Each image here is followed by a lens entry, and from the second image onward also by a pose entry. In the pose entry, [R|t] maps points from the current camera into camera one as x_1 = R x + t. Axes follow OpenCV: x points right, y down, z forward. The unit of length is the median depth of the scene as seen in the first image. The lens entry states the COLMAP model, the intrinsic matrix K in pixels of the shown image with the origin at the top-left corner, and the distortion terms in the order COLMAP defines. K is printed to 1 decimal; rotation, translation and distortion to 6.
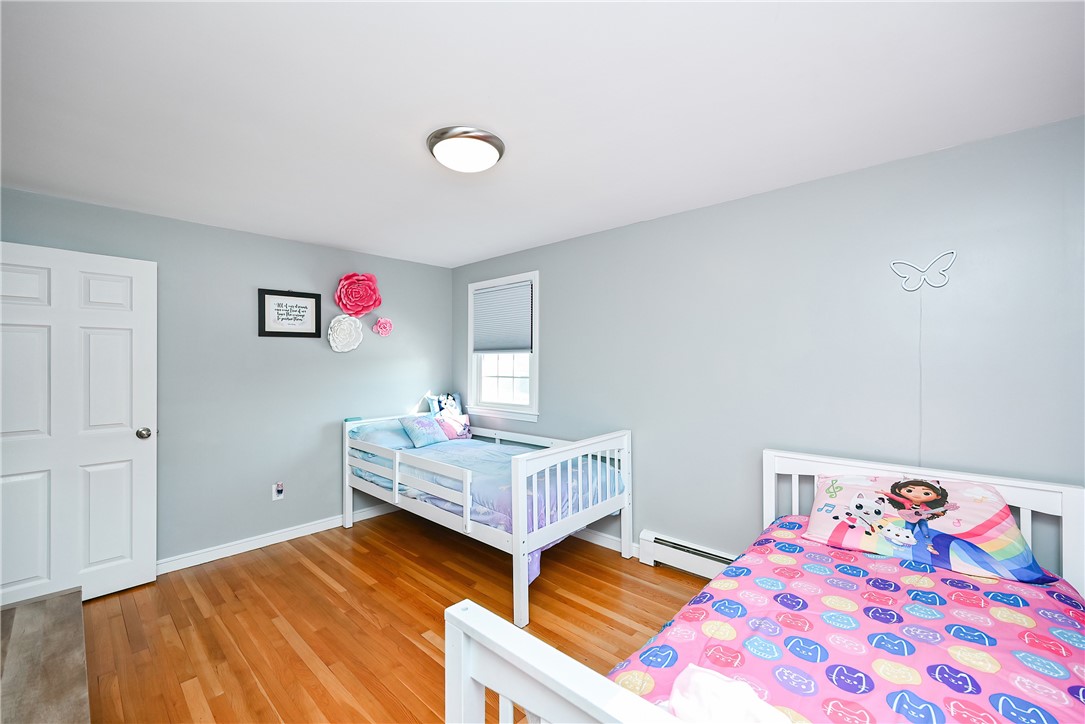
lens RADIAL K [[443.9, 0, 536.1], [0, 443.9, 366.0], [0, 0, 1]] dist [0.004223, 0.000251]
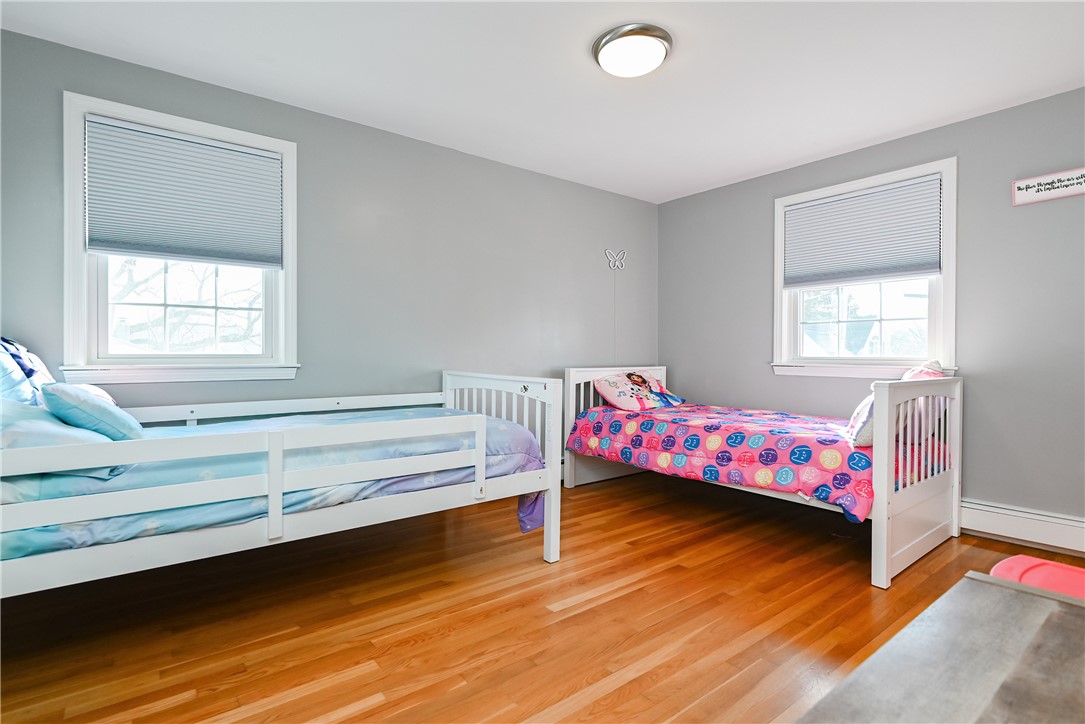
lens RADIAL K [[524.6, 0, 540.5], [0, 524.6, 362.9], [0, 0, 1]] dist [0.001808, 0.000204]
pose [[0.153234, -0.009572, 0.988144, -0.901400], [0.002170, 0.999954, 0.009350, 0.125766], [-0.988188, 0.000711, 0.153248, 0.685958]]
